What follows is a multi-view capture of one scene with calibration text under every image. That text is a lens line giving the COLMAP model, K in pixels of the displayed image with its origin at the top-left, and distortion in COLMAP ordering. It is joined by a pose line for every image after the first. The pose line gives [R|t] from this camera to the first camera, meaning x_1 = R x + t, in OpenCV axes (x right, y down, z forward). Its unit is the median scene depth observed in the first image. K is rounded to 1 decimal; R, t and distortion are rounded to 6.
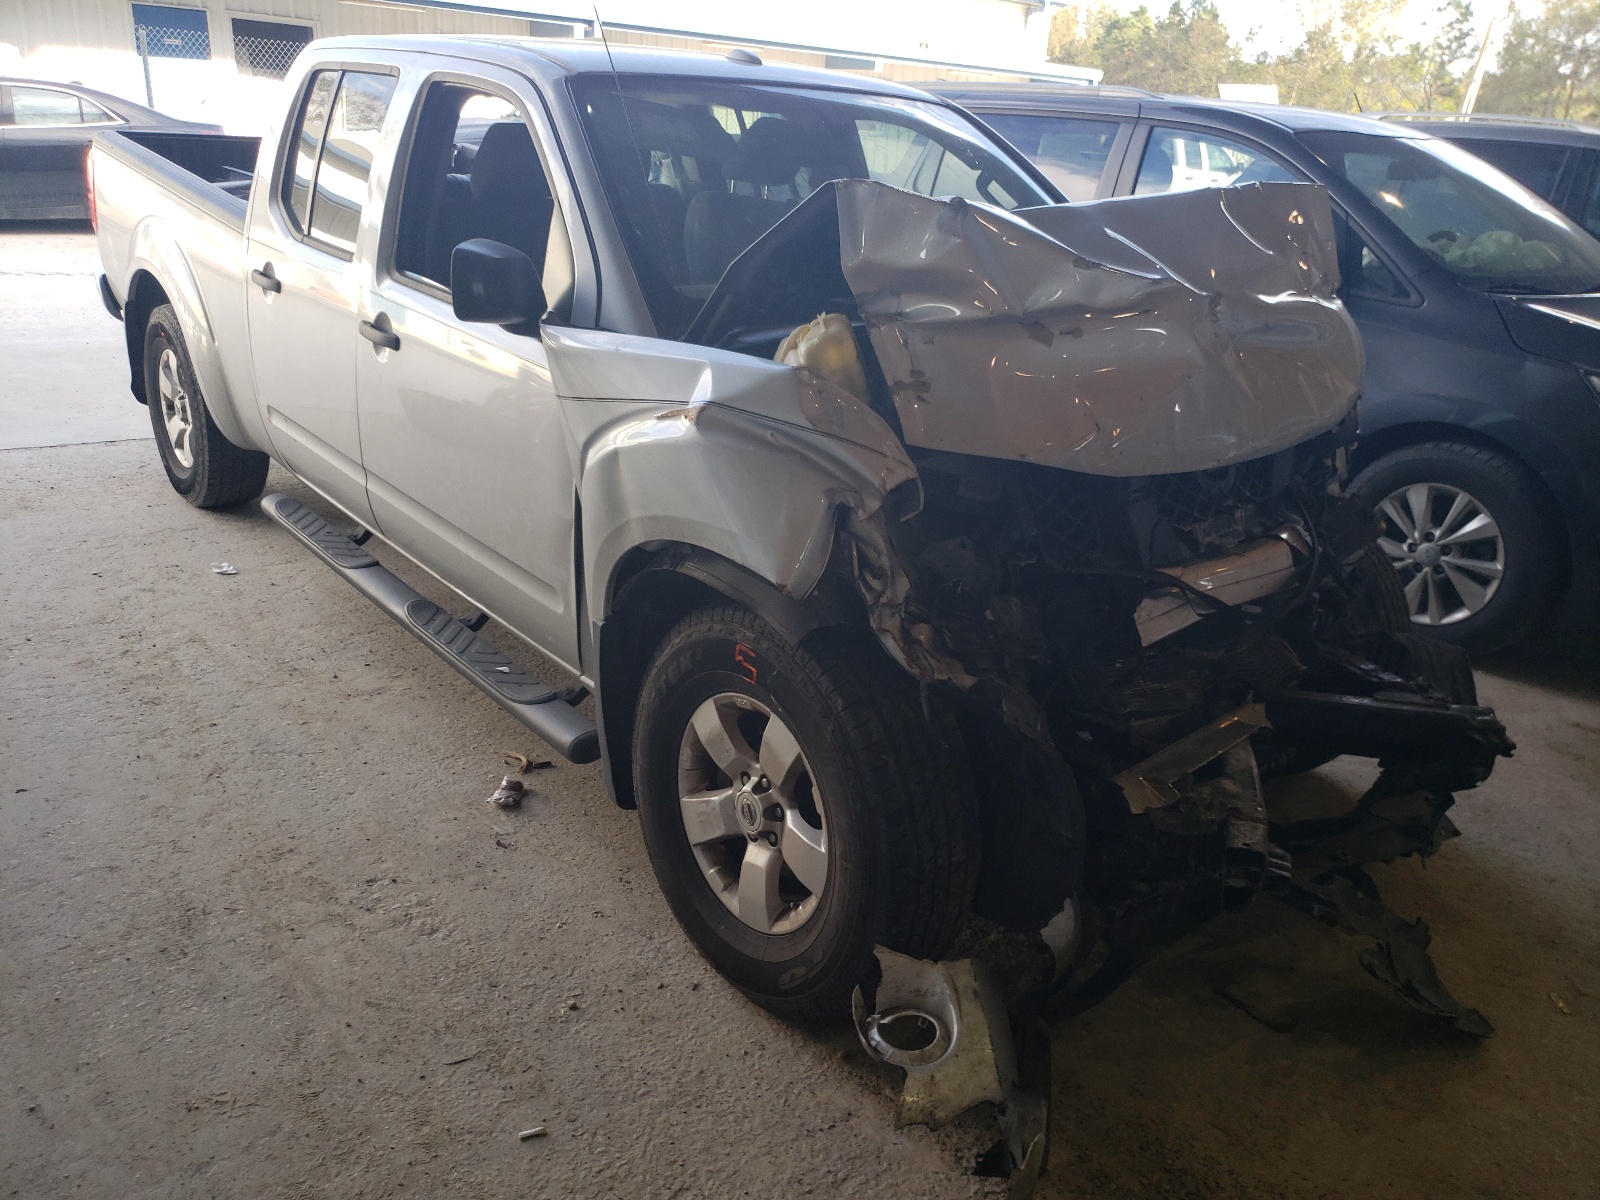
lens RADIAL K [[1299.5, 0, 859.0], [0, 1299.5, 638.3], [0, 0, 1]] dist [0.091386, -0.132447]
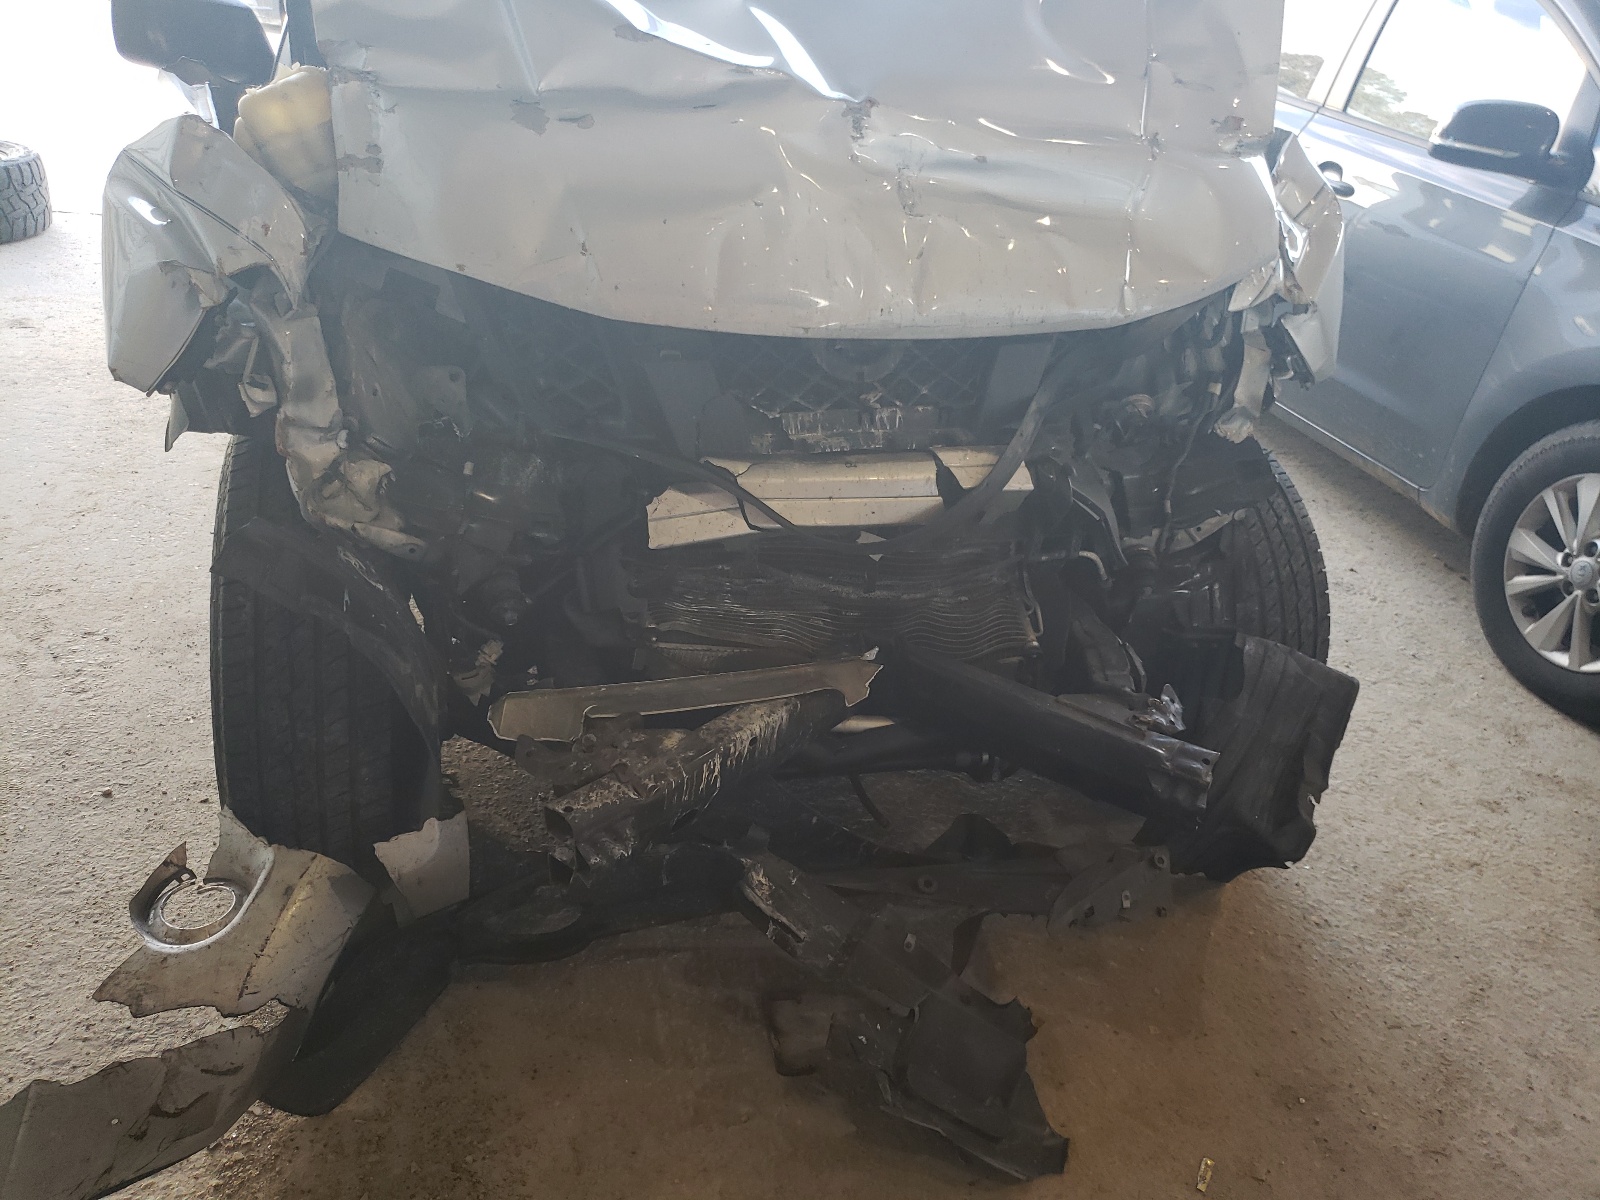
lens RADIAL K [[1299.5, 0, 859.0], [0, 1299.5, 638.3], [0, 0, 1]] dist [0.091386, -0.132447]
pose [[0.903020, 0.226709, -0.364907, 0.610015], [-0.200069, 0.973612, 0.109782, -0.050258], [0.380166, -0.026129, 0.924549, 0.309017]]
